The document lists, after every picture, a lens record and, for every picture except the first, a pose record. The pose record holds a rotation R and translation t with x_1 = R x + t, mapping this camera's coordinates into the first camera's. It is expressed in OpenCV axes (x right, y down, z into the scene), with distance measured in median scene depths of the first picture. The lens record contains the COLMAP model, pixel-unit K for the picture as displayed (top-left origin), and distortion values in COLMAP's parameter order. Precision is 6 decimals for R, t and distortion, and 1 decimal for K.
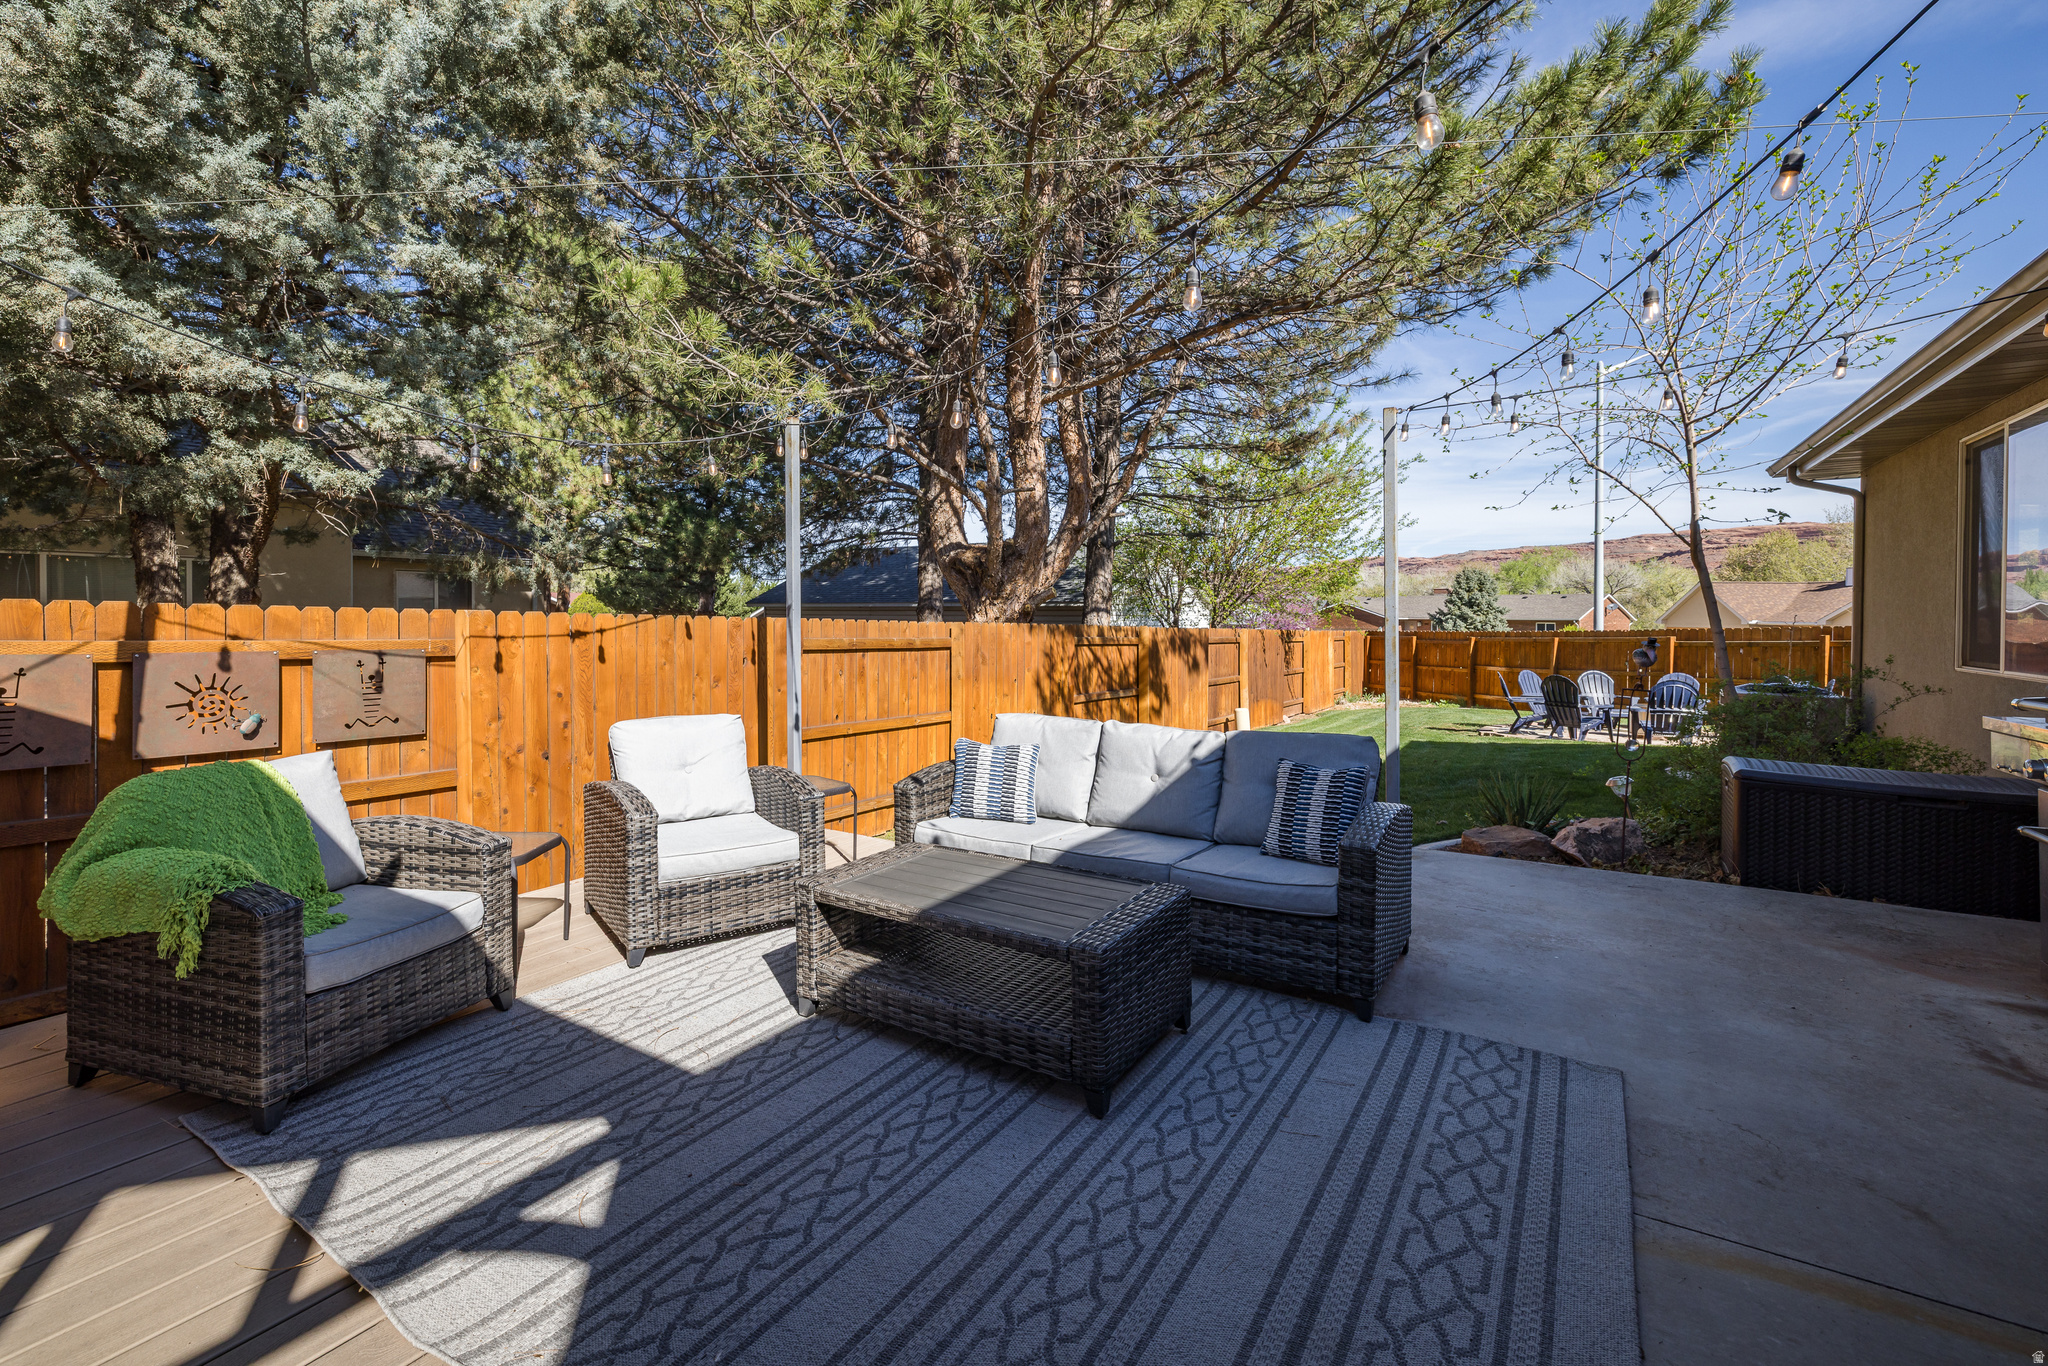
lens RADIAL K [[905.0, 0, 972.1], [0, 905.0, 633.5], [0, 0, 1]] dist [0.000926, 0.001035]
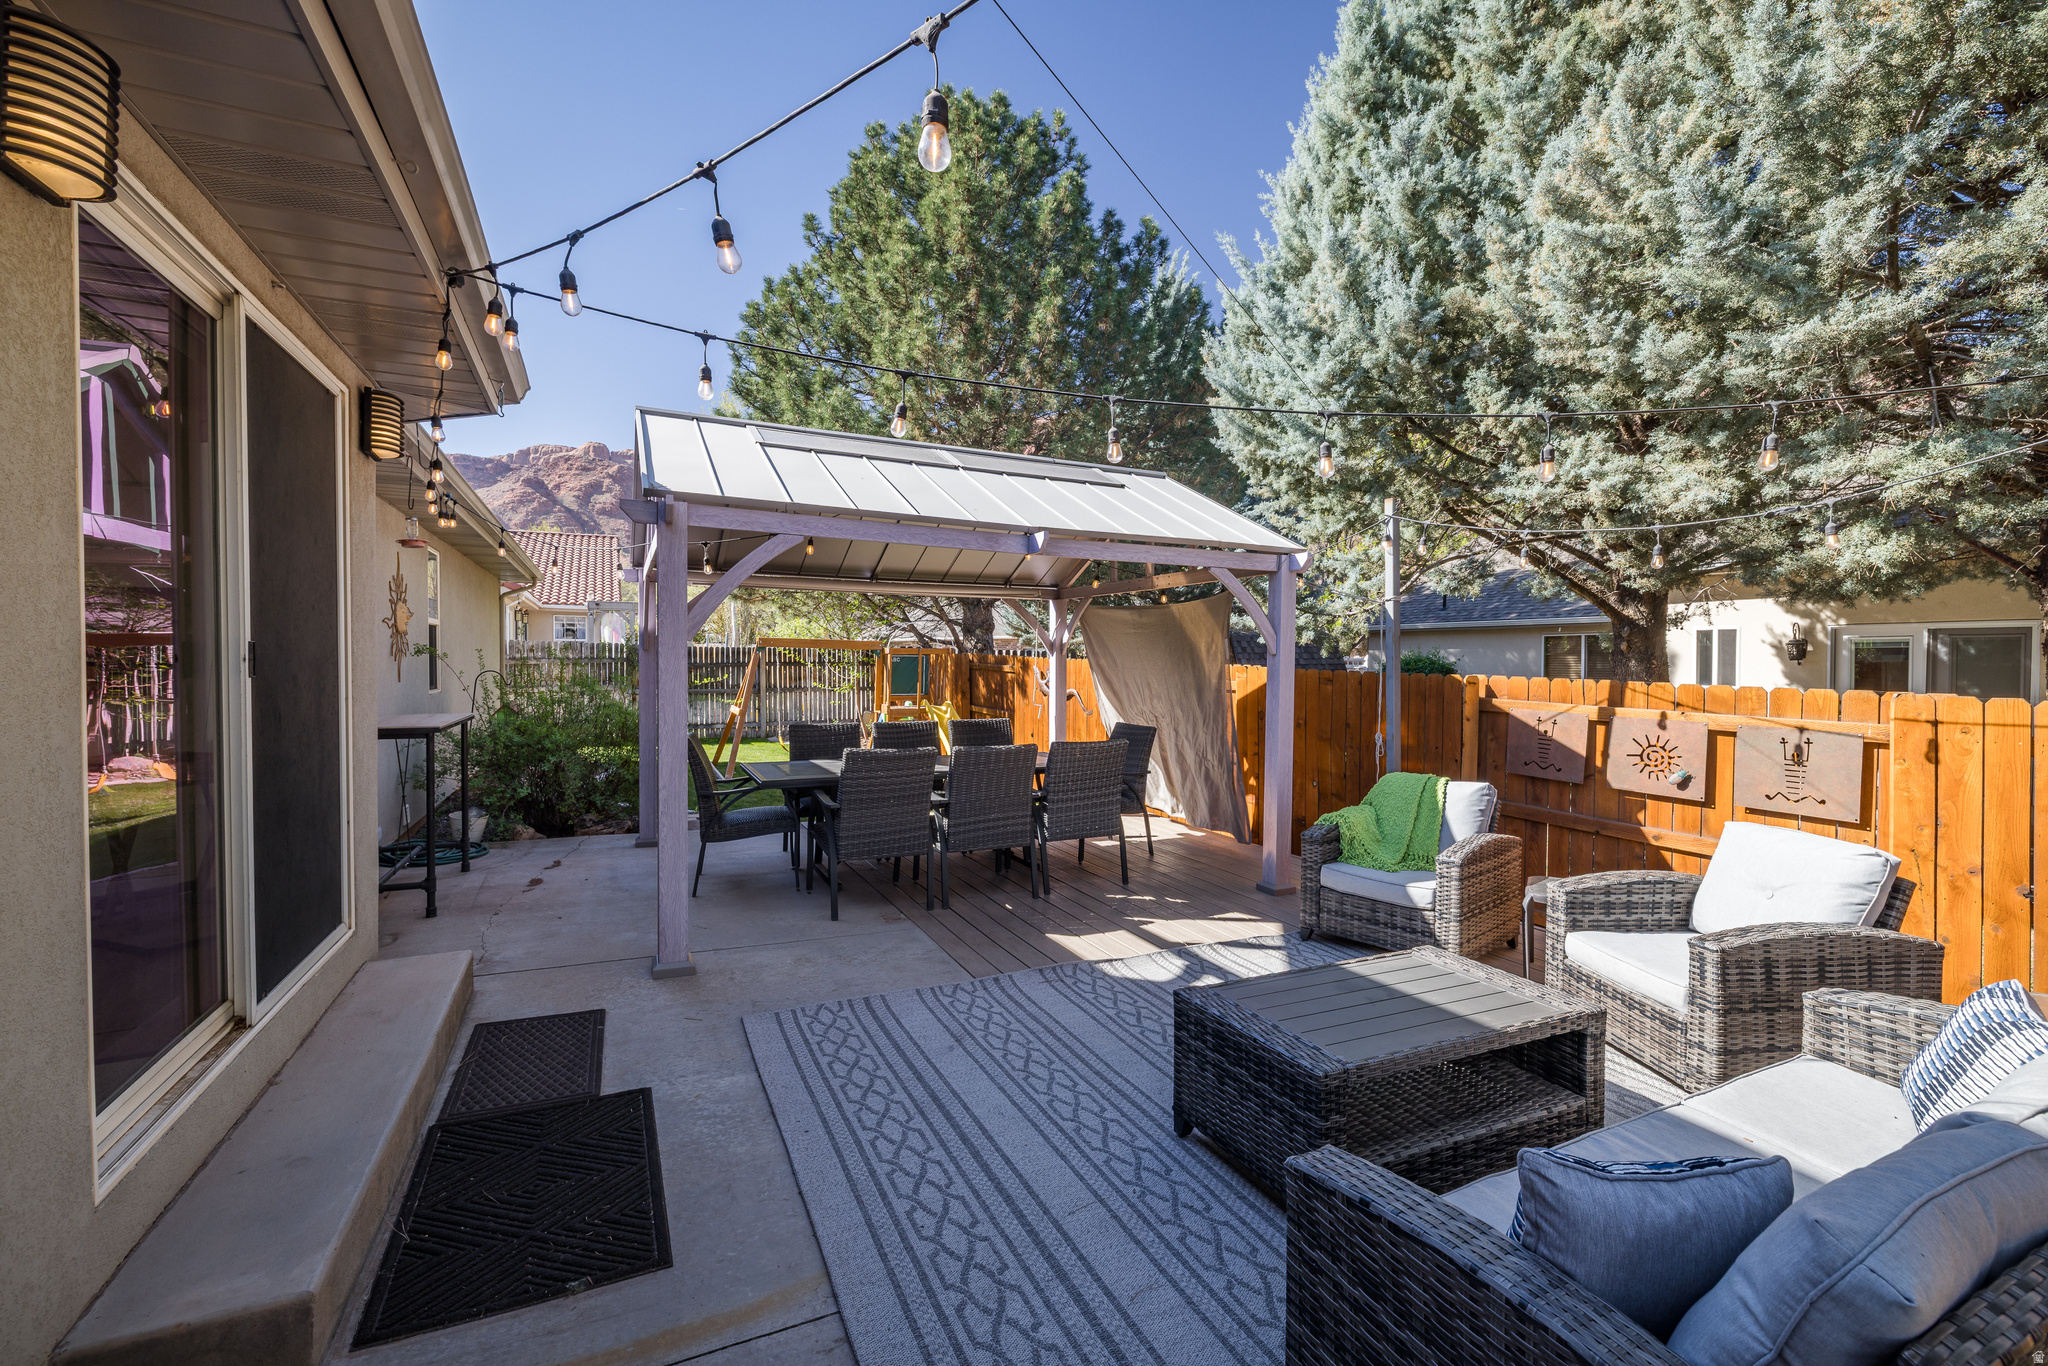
lens RADIAL K [[854.2, 0, 1010.9], [0, 854.2, 670.2], [0, 0, 1]] dist [0.003707, 0.000782]
pose [[-0.514534, 0.007245, -0.857439, 0.299304], [-0.023519, 0.999469, 0.022558, -0.023262], [0.857147, 0.031773, -0.514090, 0.337895]]
